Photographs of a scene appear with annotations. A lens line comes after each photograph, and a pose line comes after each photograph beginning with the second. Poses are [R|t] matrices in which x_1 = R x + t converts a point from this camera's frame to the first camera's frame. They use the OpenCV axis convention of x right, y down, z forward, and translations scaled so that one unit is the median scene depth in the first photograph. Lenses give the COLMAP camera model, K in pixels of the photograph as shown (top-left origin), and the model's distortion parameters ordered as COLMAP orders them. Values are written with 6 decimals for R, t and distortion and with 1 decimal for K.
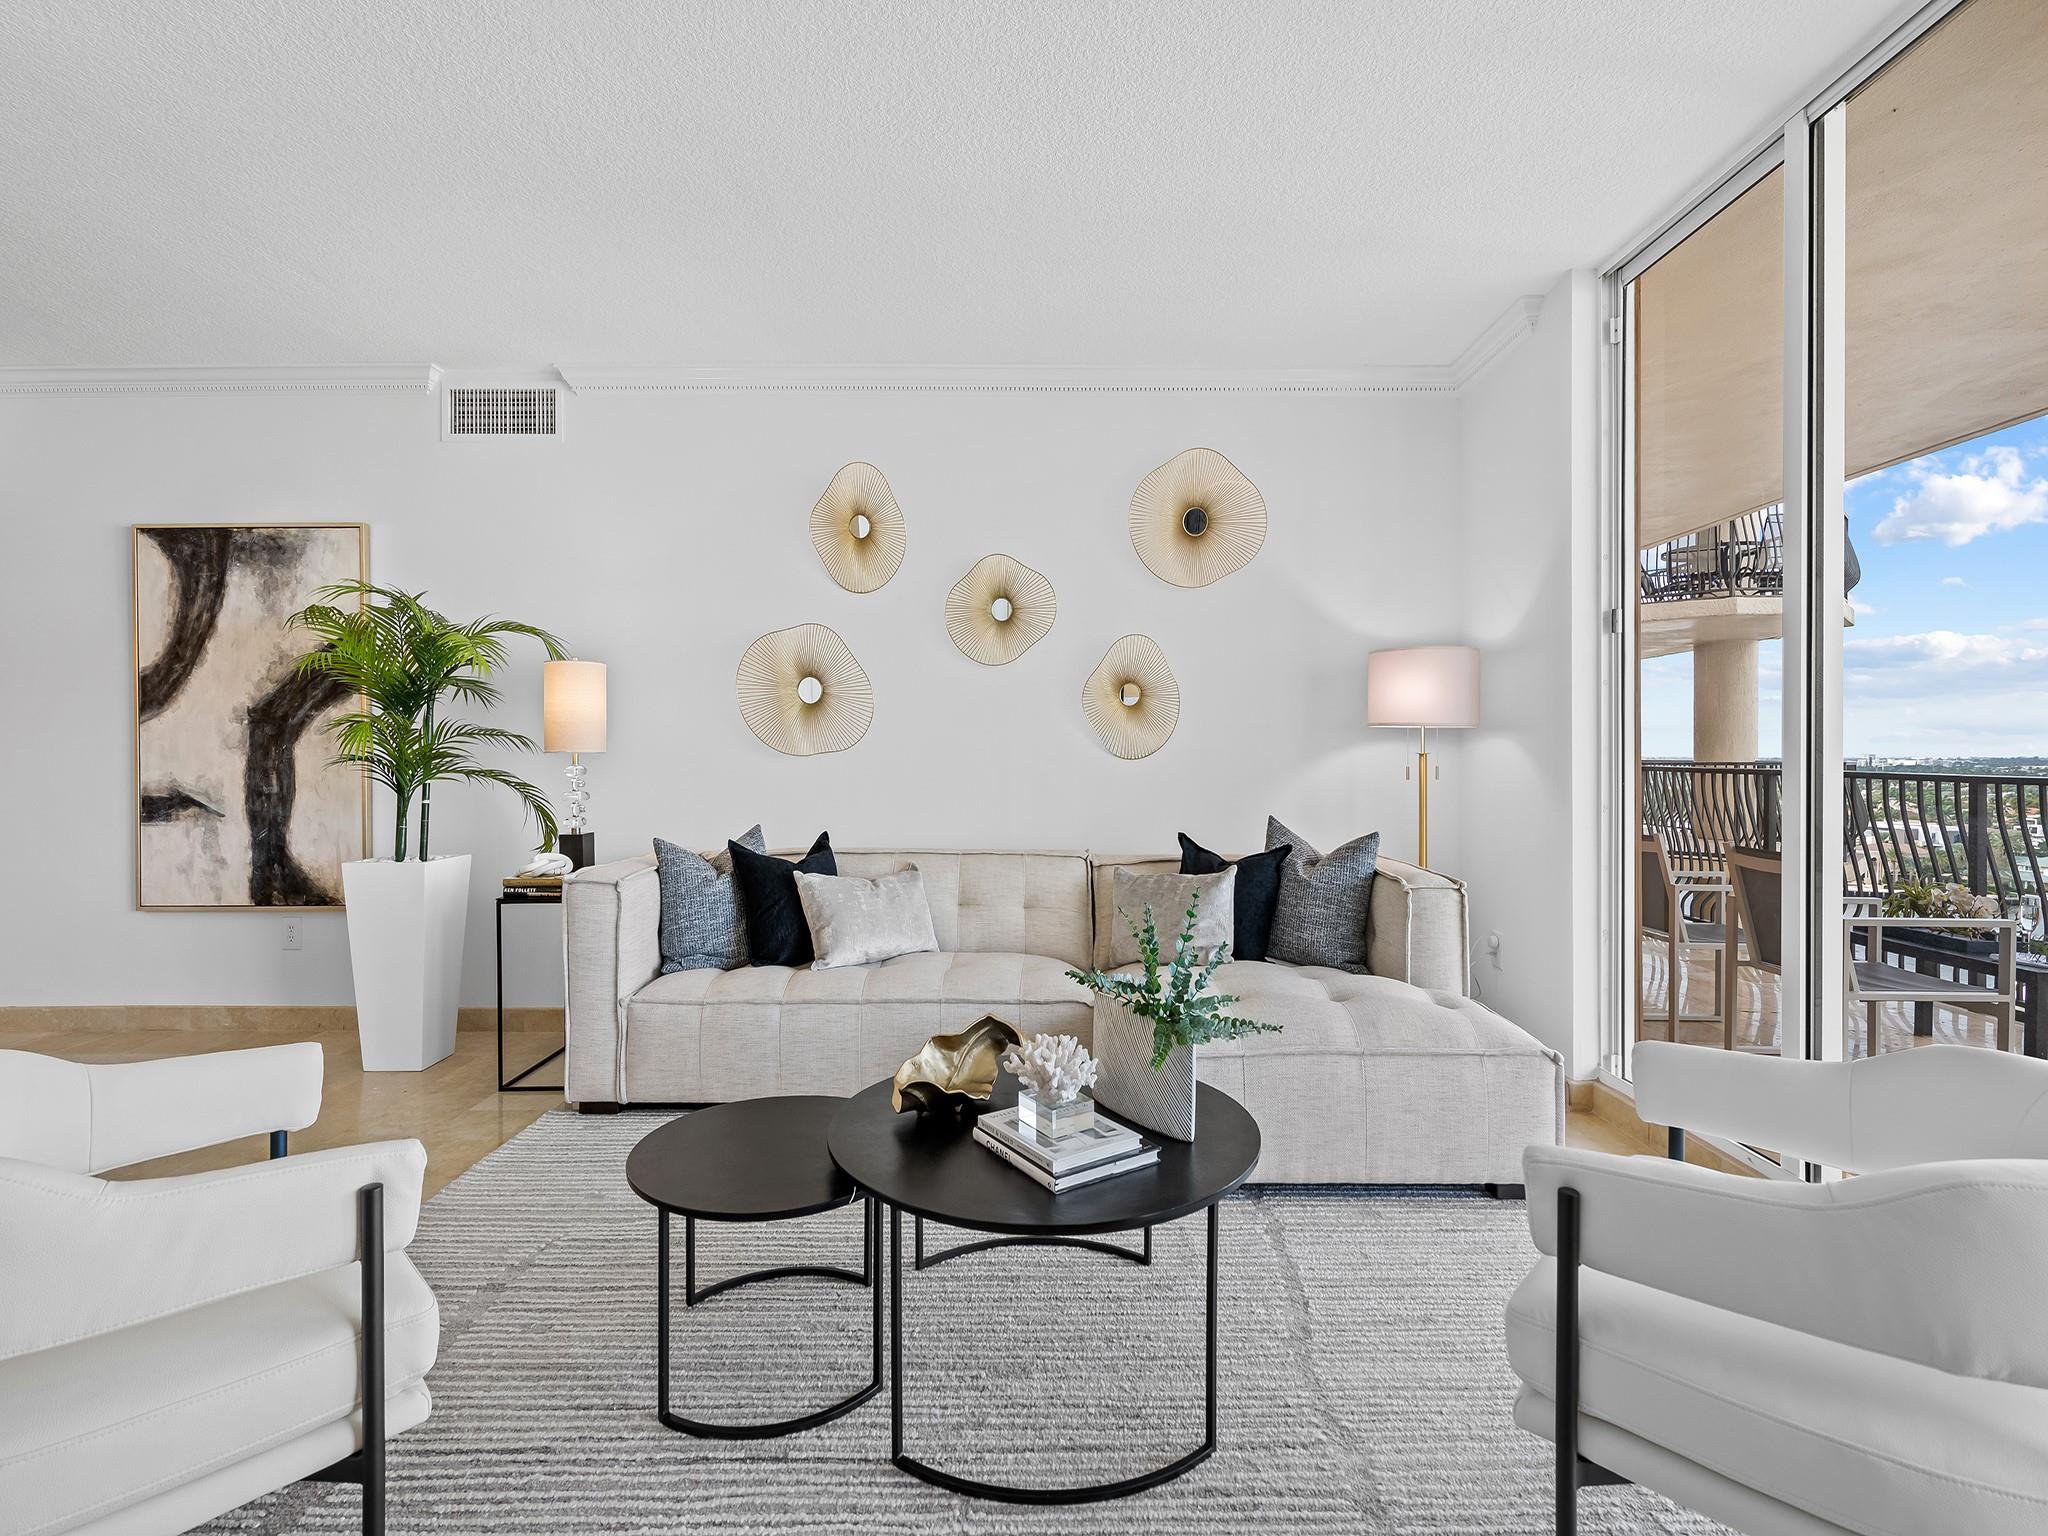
lens RADIAL K [[952.1, 0, 1025.6], [0, 952.1, 759.8], [0, 0, 1]] dist [0.002072, -0.000354]
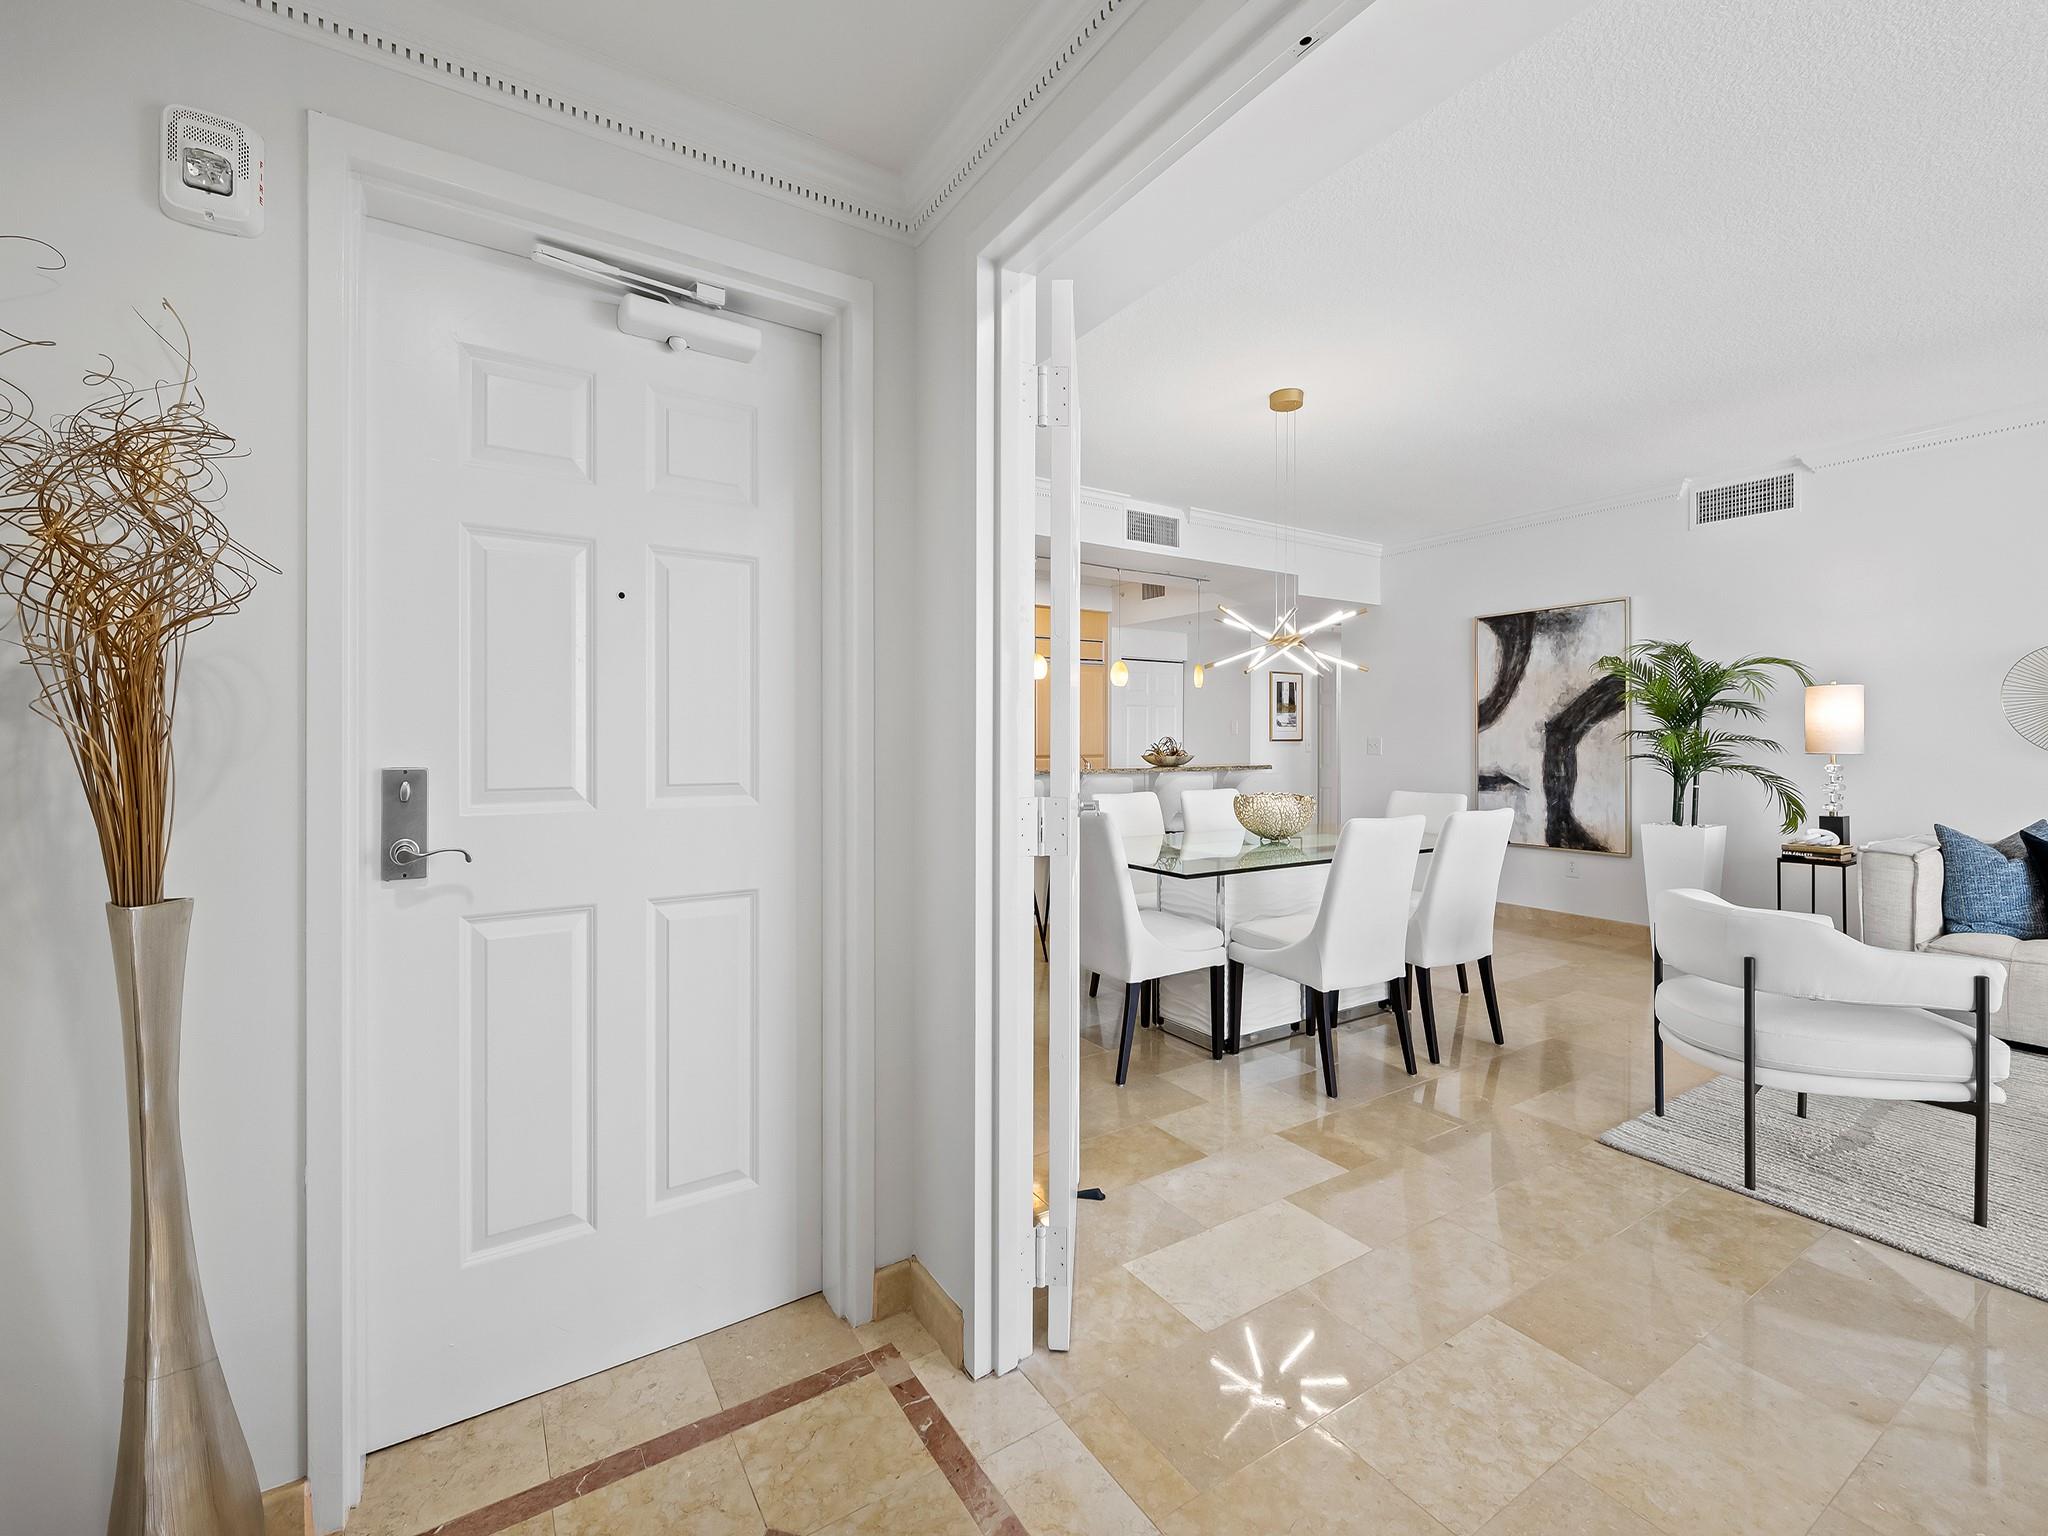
lens RADIAL K [[868.6, 0, 1018.0], [0, 868.6, 748.1], [0, 0, 1]] dist [-0.001504, -0.000500]
pose [[0.541168, 0.006966, -0.840886, -0.075753], [-0.003193, 0.999976, 0.006229, -0.019359], [0.840908, -0.000686, 0.541177, -0.580030]]
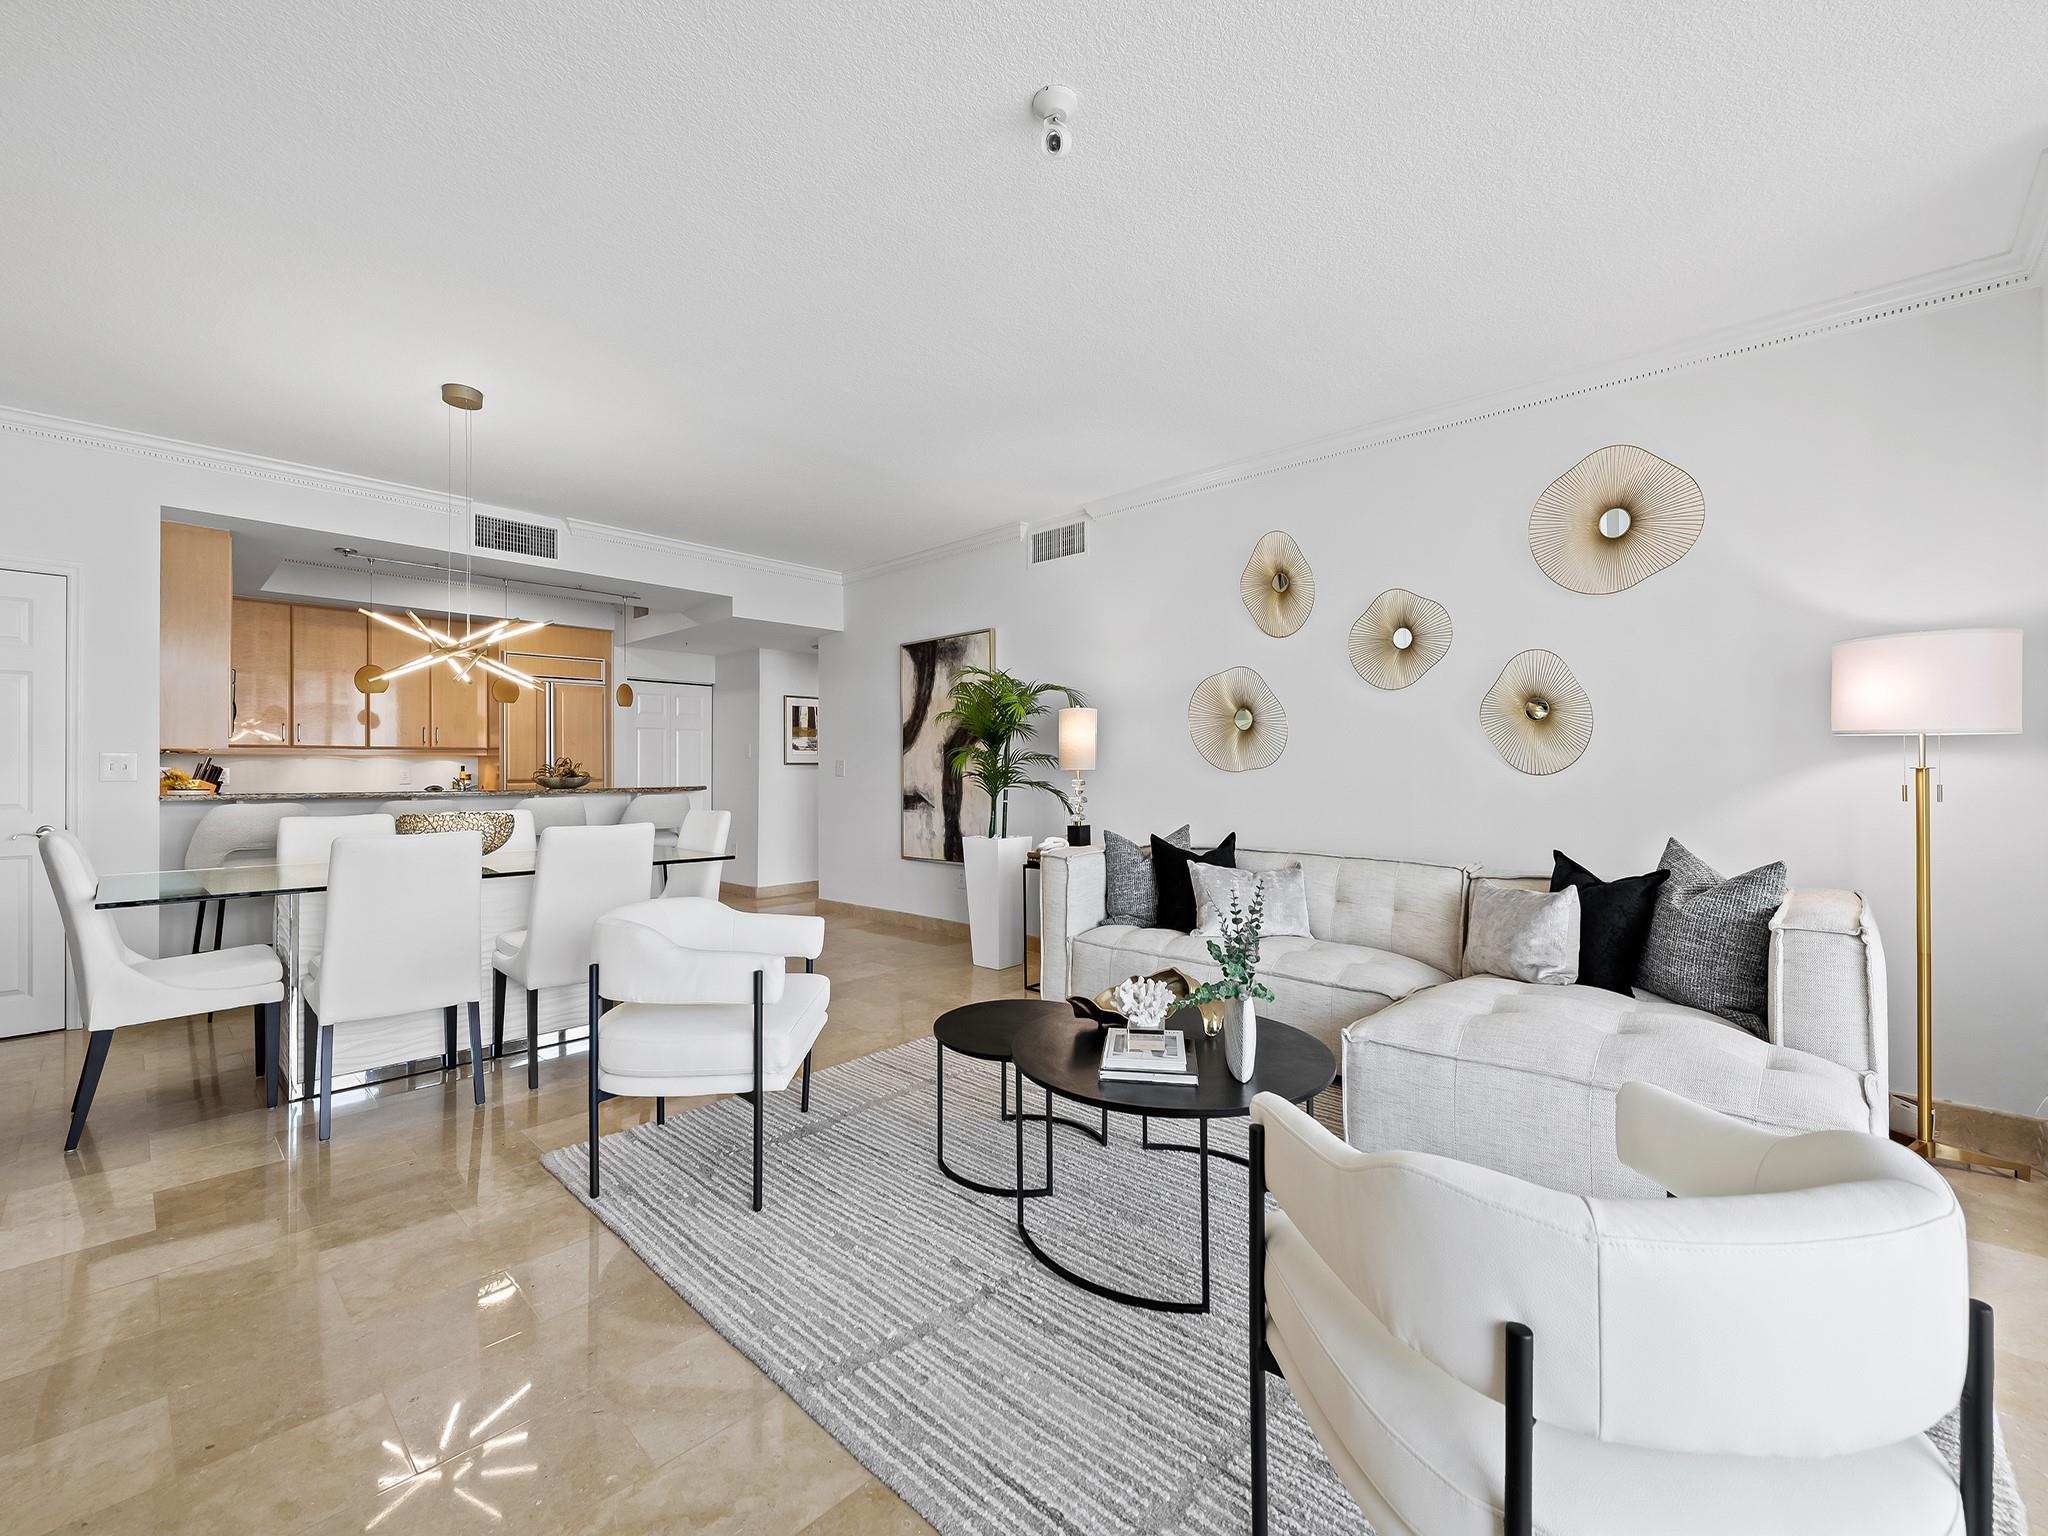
lens RADIAL K [[842.8, 0, 1033.3], [0, 842.8, 761.9], [0, 0, 1]] dist [0.002934, 0.000082]
pose [[0.738651, -0.009443, -0.674022, 0.347790], [0.000747, 0.999913, -0.013190, -0.003257], [0.674088, 0.009239, 0.738593, -0.005170]]
